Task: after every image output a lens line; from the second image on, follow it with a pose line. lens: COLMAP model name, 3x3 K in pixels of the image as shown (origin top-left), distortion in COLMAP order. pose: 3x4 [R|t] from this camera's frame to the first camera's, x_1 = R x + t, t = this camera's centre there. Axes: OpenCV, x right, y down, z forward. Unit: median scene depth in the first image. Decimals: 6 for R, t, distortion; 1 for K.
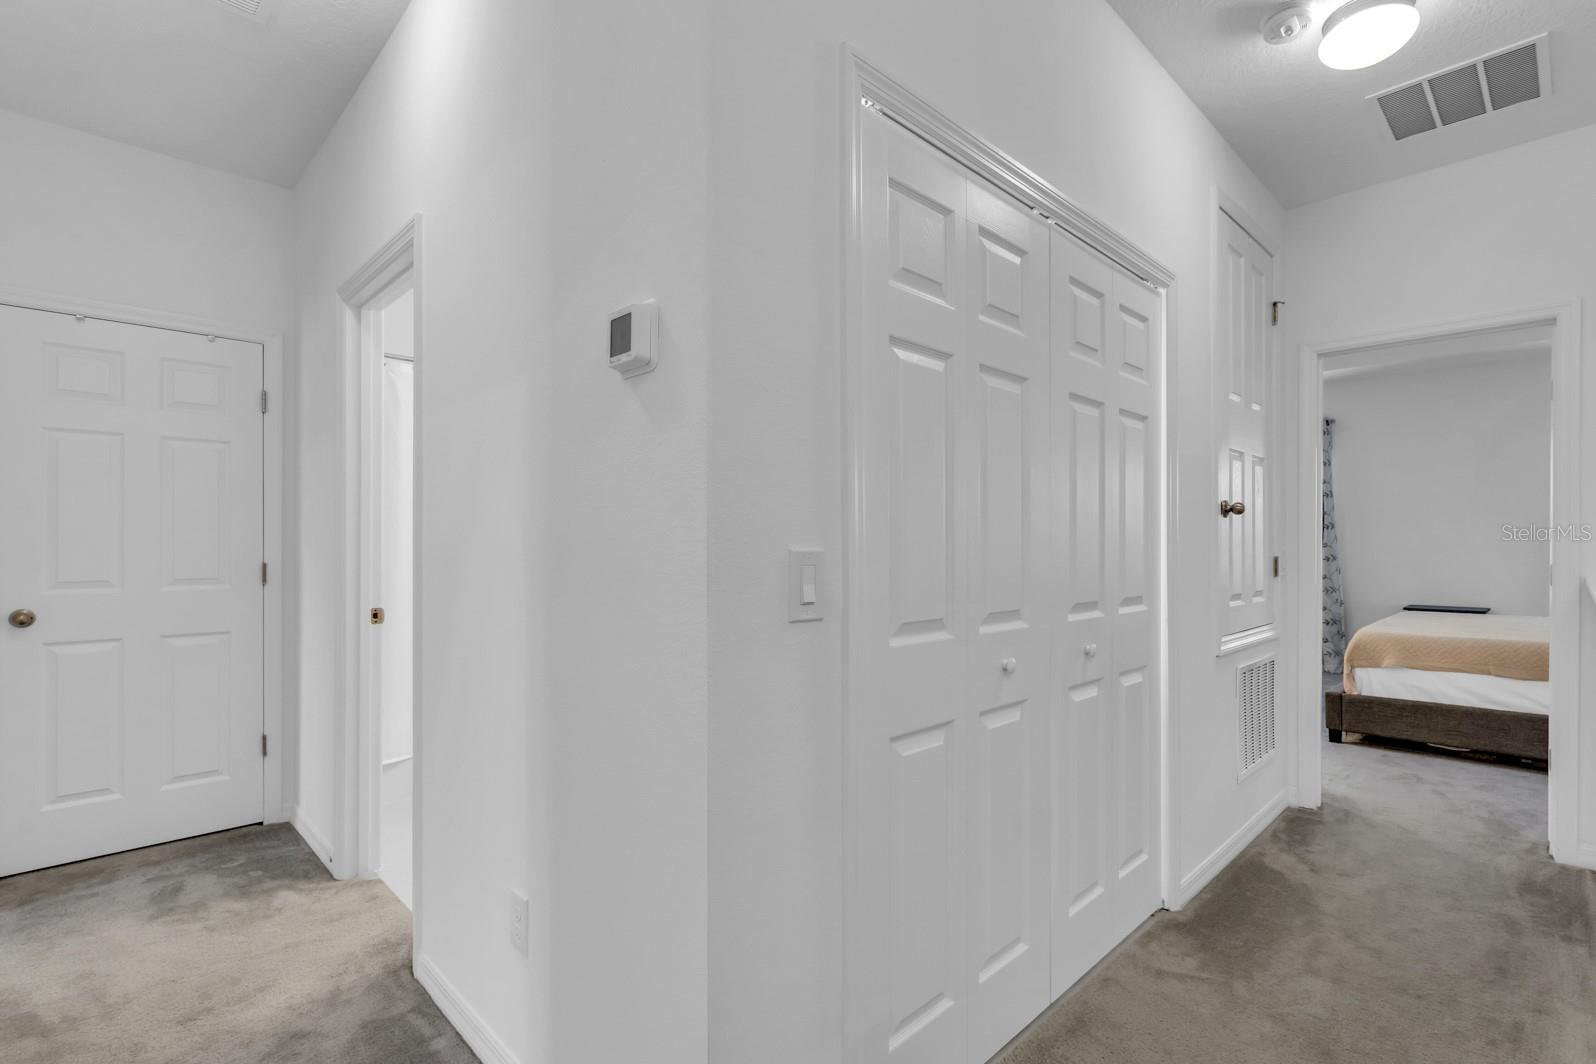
lens RADIAL K [[745.1, 0, 811.2], [0, 745.1, 541.1], [0, 0, 1]] dist [0.000596, 0.000199]
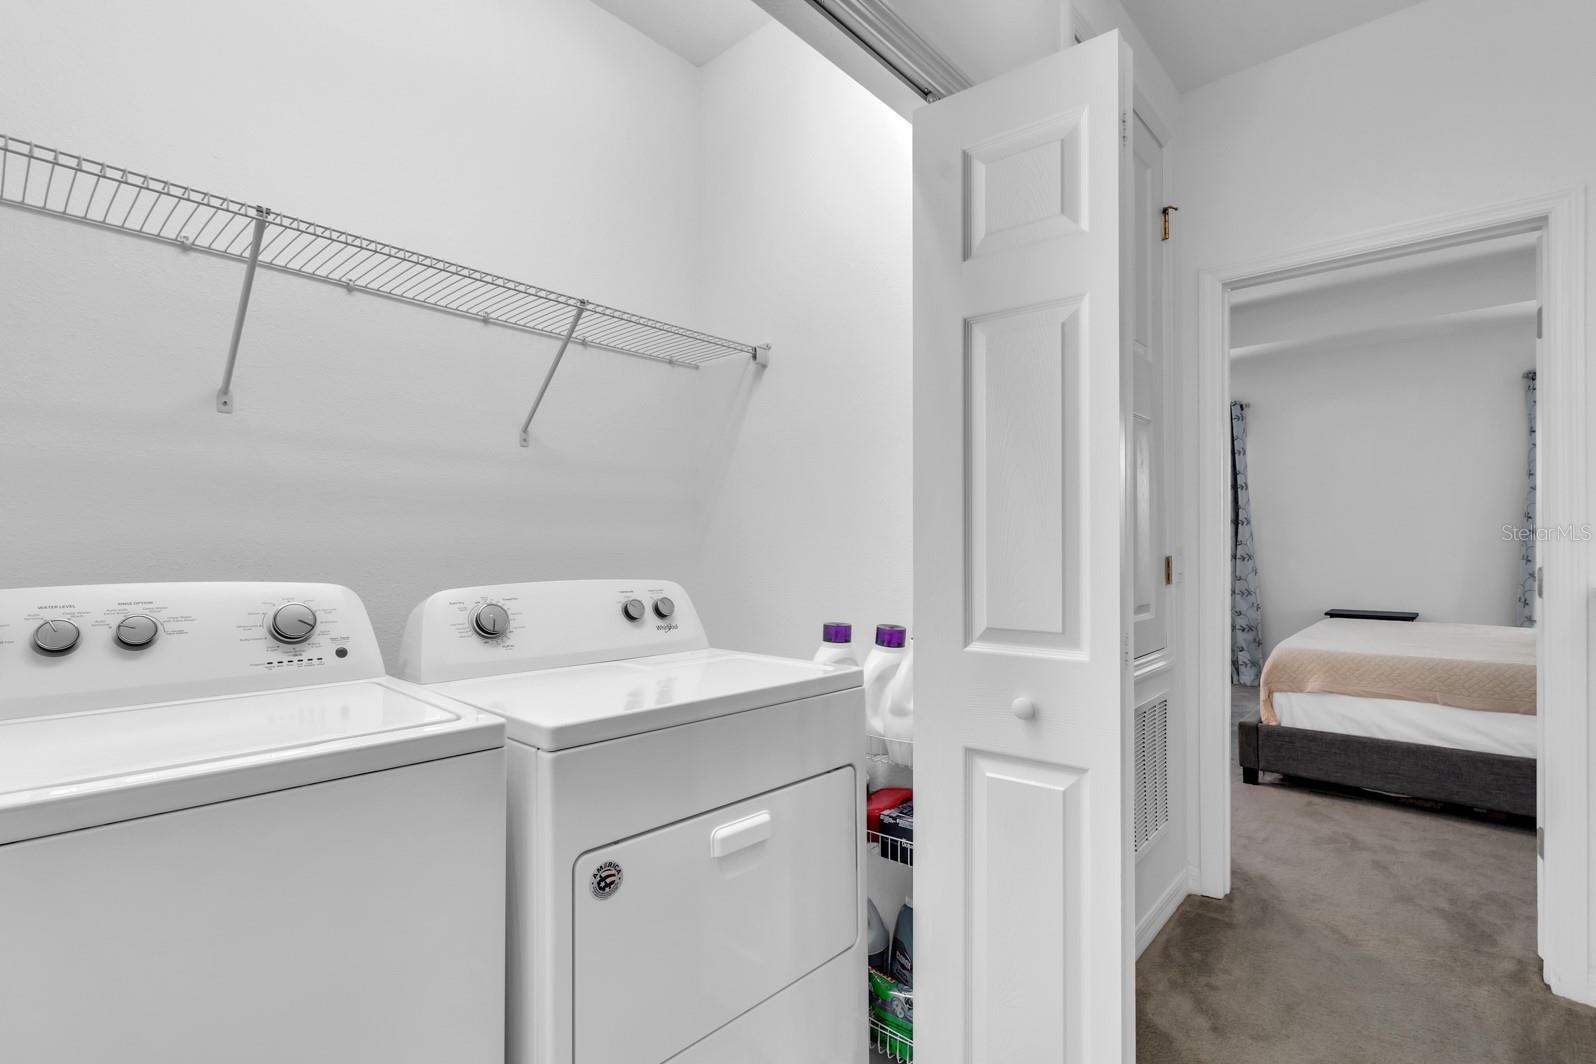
lens RADIAL K [[745.1, 0, 785.1], [0, 745.1, 535.7], [0, 0, 1]] dist [0.000596, 0.000199]
pose [[0.998639, -0.000812, 0.052141, 0.184123], [0.001192, 0.999973, -0.007261, 0.004672], [-0.052134, 0.007313, 0.998613, 0.254135]]
